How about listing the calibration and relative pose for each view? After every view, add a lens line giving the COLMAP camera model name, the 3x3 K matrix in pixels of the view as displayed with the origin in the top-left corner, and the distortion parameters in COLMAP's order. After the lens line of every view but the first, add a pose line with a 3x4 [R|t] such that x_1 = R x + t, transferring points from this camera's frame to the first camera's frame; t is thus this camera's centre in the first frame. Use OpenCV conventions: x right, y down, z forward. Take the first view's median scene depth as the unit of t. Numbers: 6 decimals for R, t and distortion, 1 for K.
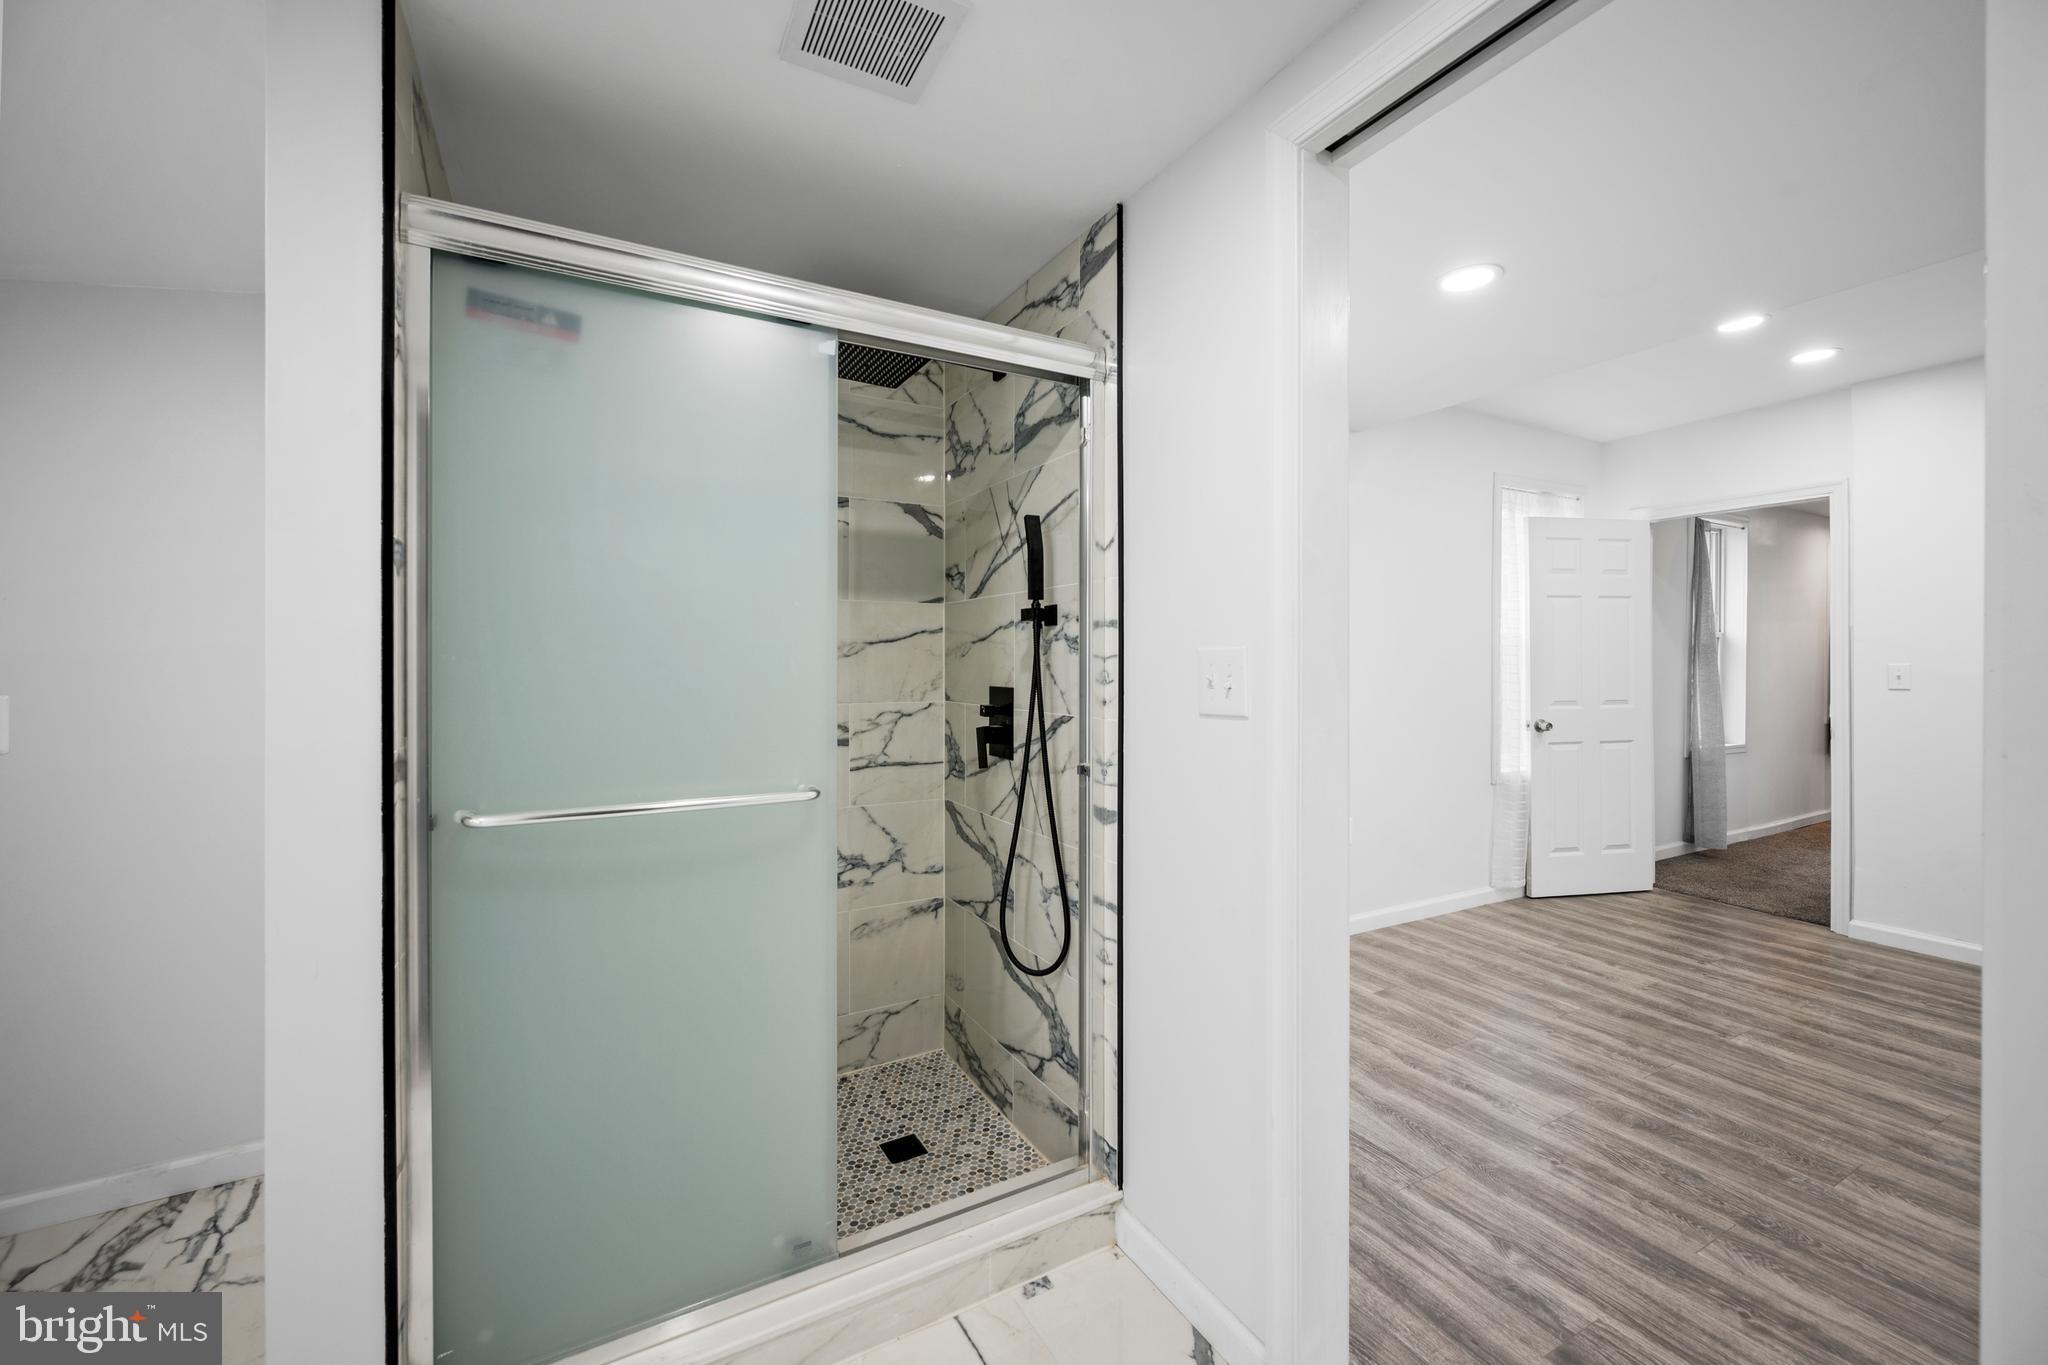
lens RADIAL K [[804.7, 0, 1025.2], [0, 804.7, 665.1], [0, 0, 1]] dist [-0.000800, -0.000534]
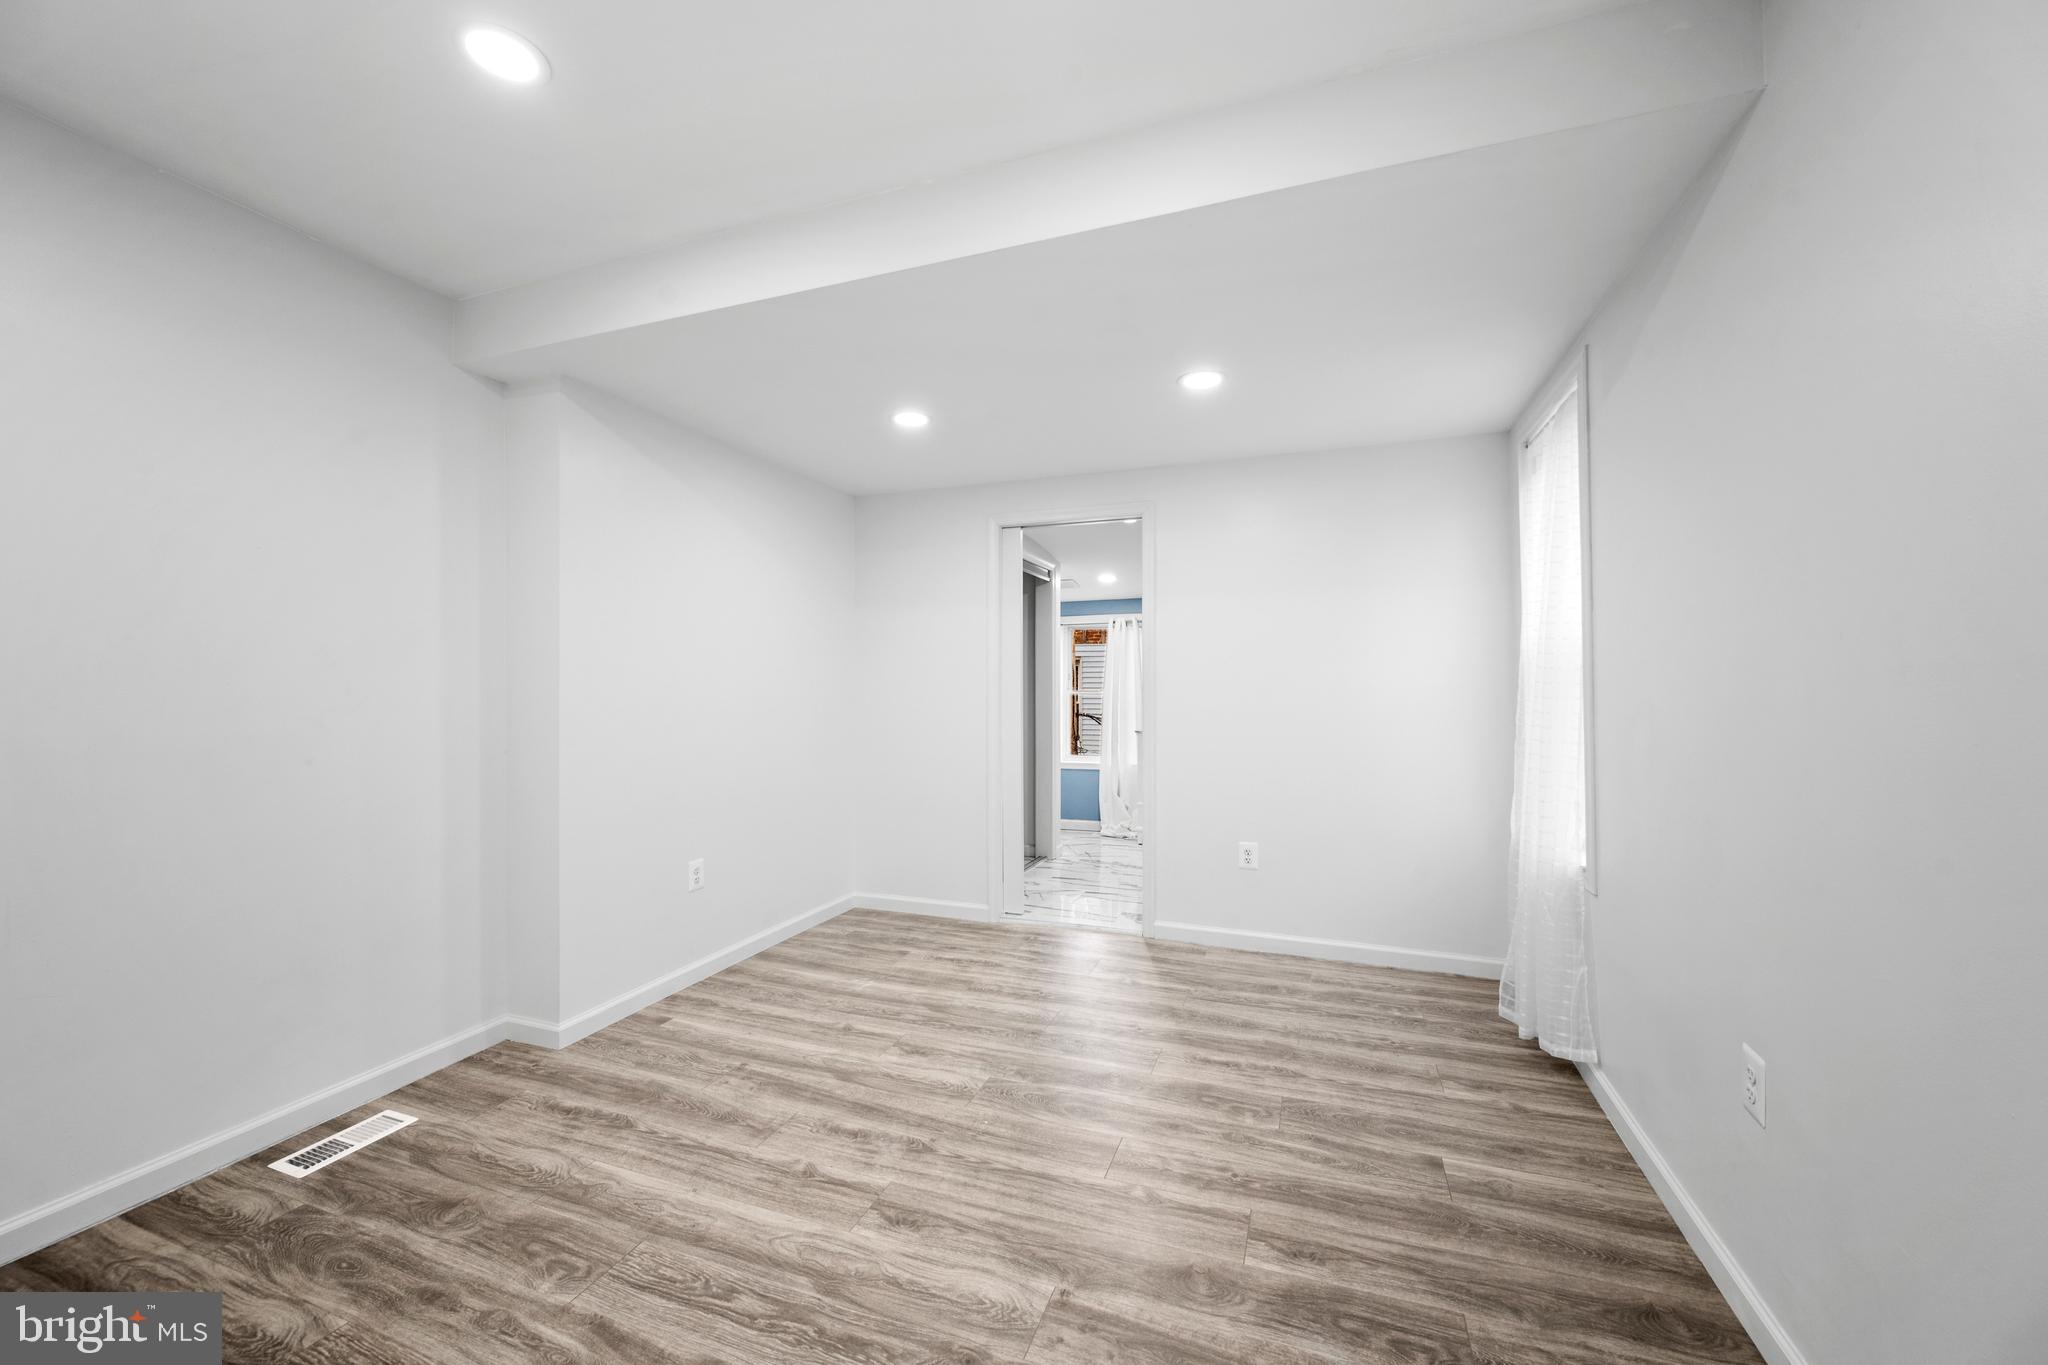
lens RADIAL K [[804.7, 0, 1026.4], [0, 804.7, 680.5], [0, 0, 1]] dist [-0.000800, -0.000534]
pose [[-0.760833, -0.003348, -0.648939, 0.922683], [0.000808, 0.999981, -0.006106, 0.001638], [0.648947, -0.005170, -0.760816, 1.037673]]
